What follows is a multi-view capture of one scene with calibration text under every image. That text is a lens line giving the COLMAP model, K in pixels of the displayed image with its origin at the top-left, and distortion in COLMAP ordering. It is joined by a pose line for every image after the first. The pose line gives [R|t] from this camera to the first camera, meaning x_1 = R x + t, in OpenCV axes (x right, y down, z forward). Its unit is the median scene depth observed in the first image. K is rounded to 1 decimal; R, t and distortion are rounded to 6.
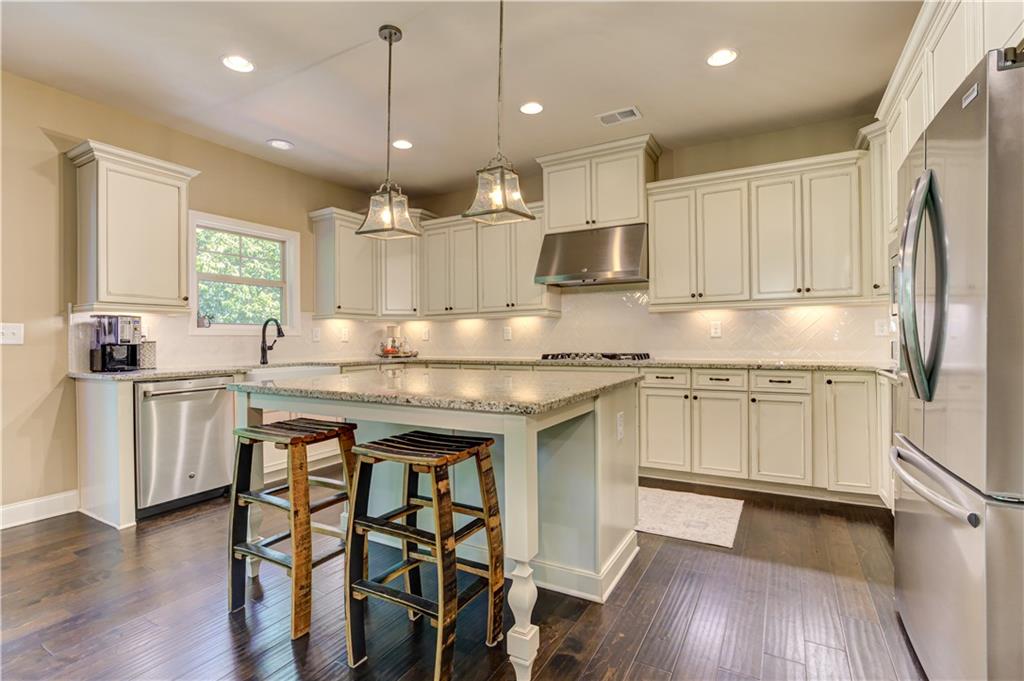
lens RADIAL K [[461.0, 0, 509.4], [0, 461.0, 335.0], [0, 0, 1]] dist [-0.021843, 0.000742]
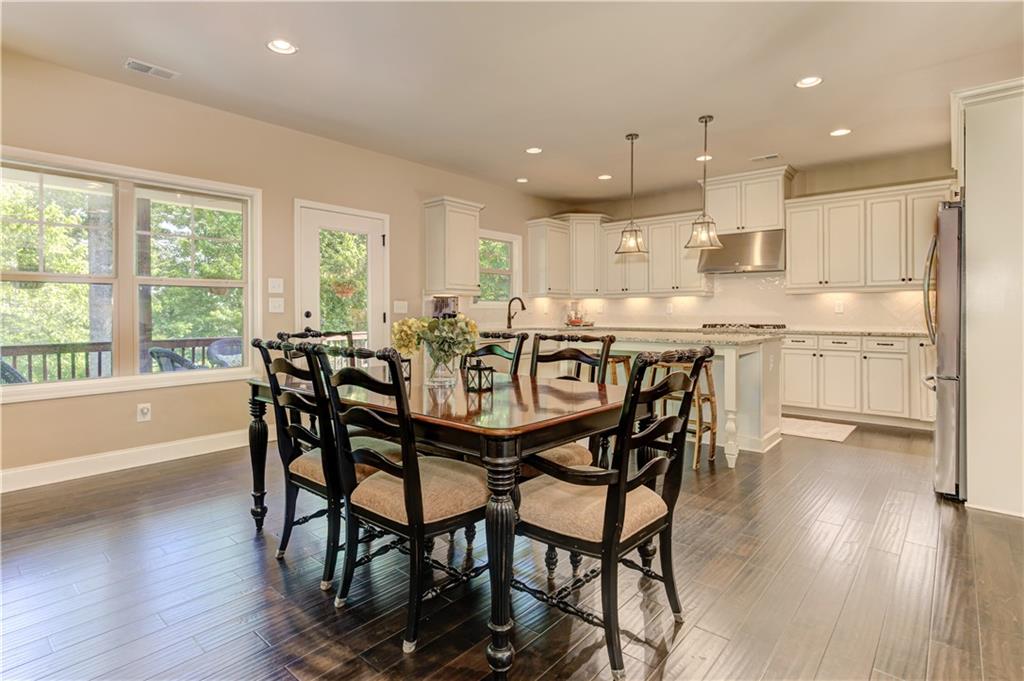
lens RADIAL K [[519.7, 0, 516.2], [0, 519.7, 306.7], [0, 0, 1]] dist [-0.009642, -0.000307]
pose [[0.986056, 0.008302, -0.166210, -0.234857], [-0.008860, 0.999957, -0.002620, -0.001541], [0.166181, 0.004056, 0.986087, -0.664832]]
